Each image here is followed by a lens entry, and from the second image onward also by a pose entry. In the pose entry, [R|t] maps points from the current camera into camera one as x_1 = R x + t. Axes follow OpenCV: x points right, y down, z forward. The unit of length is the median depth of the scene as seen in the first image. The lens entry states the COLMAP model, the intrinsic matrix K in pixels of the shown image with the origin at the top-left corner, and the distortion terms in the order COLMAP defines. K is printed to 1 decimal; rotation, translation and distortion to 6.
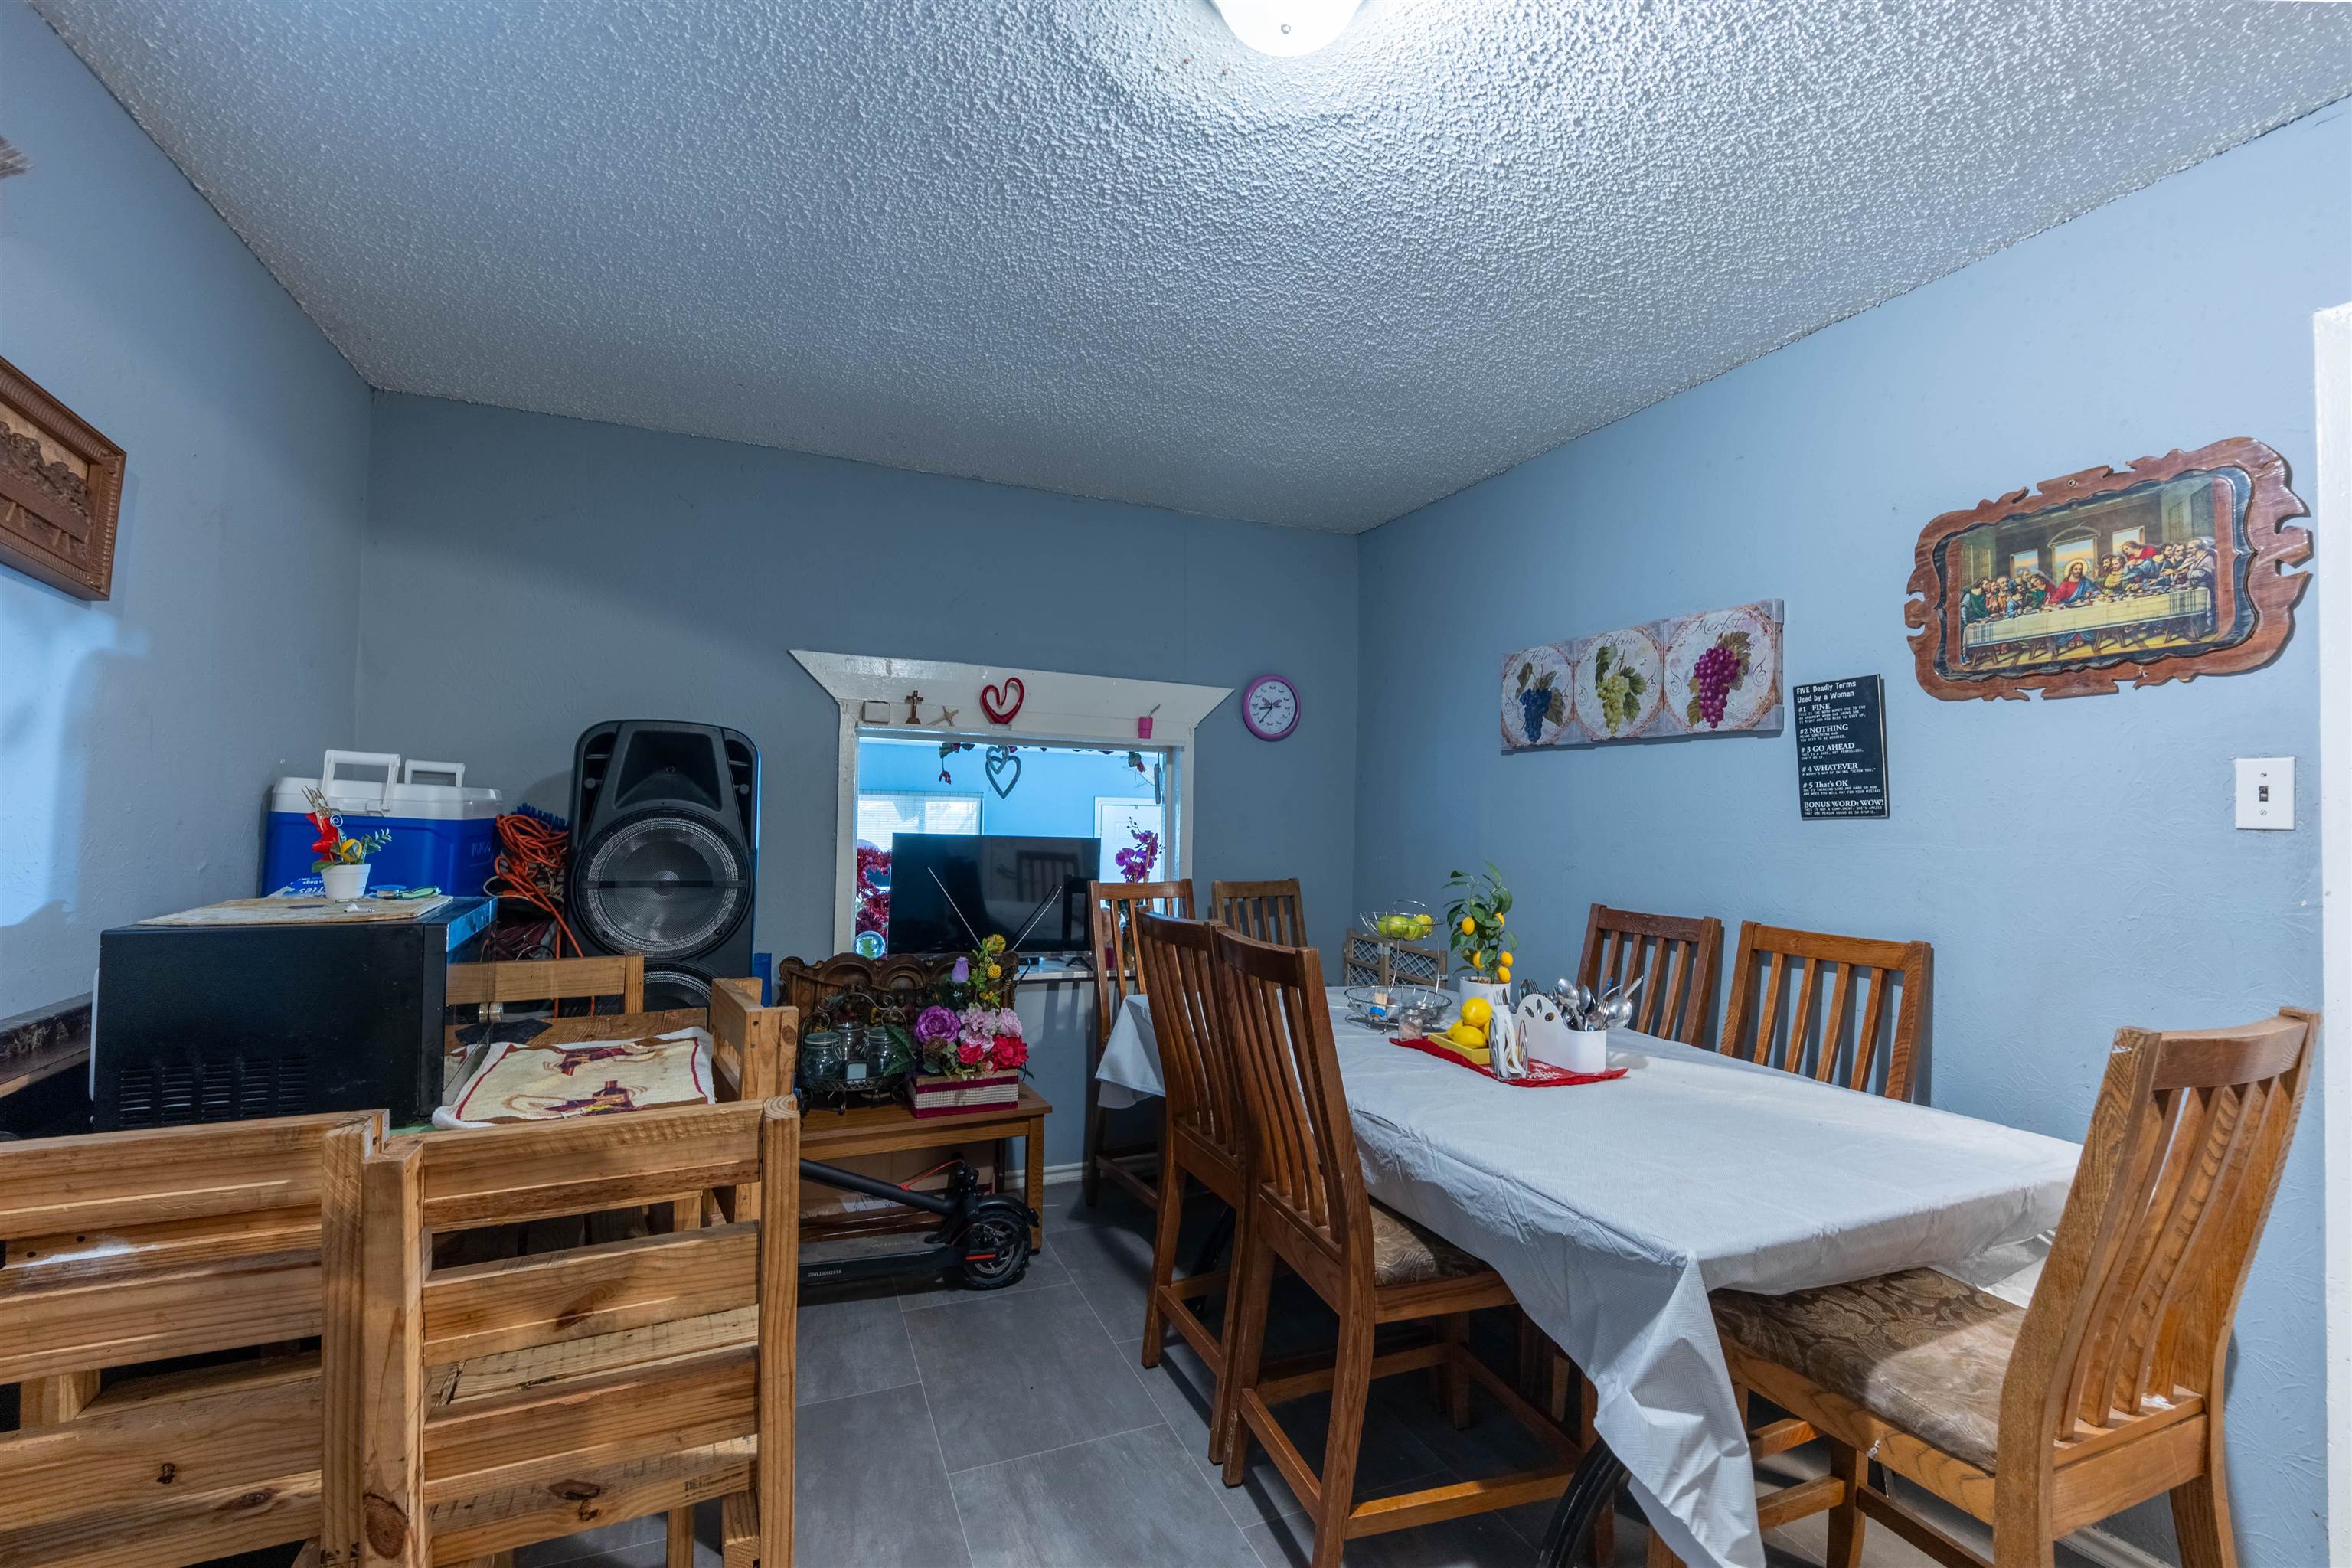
lens RADIAL K [[979.4, 0, 1174.7], [0, 979.4, 788.8], [0, 0, 1]] dist [-0.016634, 0.000079]
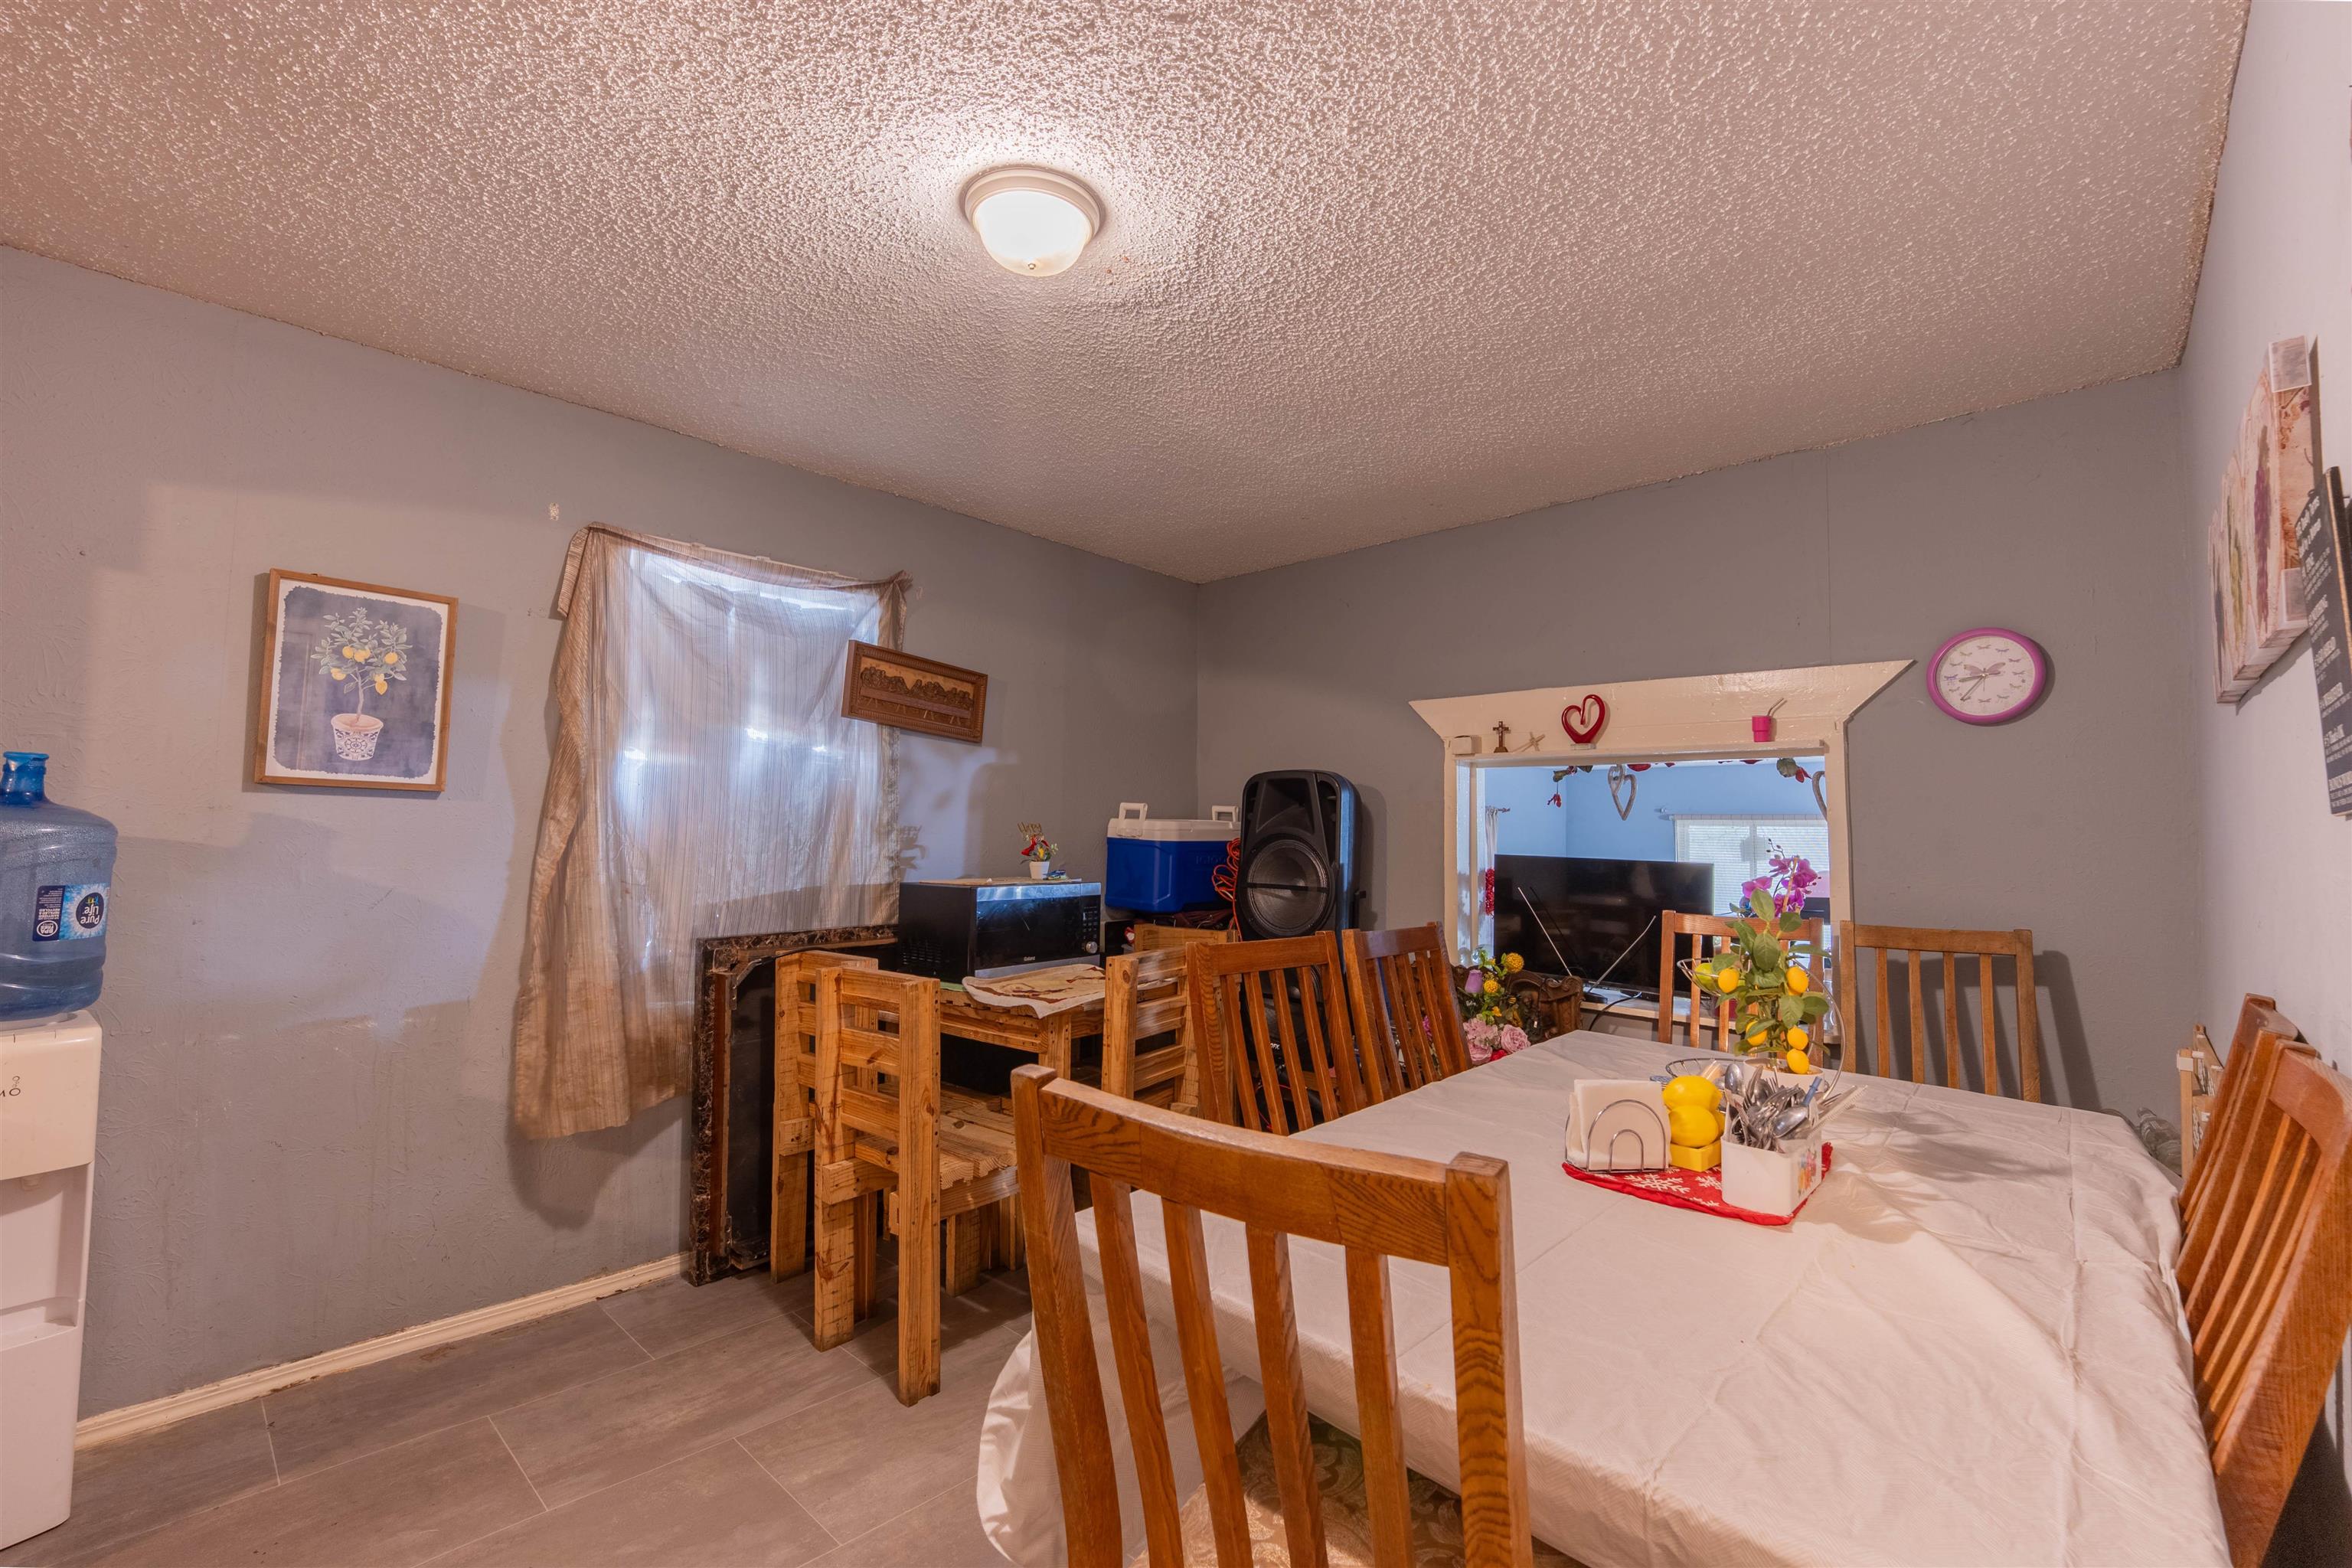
lens RADIAL K [[979.4, 0, 1160.6], [0, 979.4, 781.9], [0, 0, 1]] dist [-0.016634, 0.000079]
pose [[0.388663, -0.061655, -0.919315, 0.560025], [0.022690, 0.998096, -0.057346, 0.018432], [0.921100, 0.001429, 0.389323, 0.234767]]
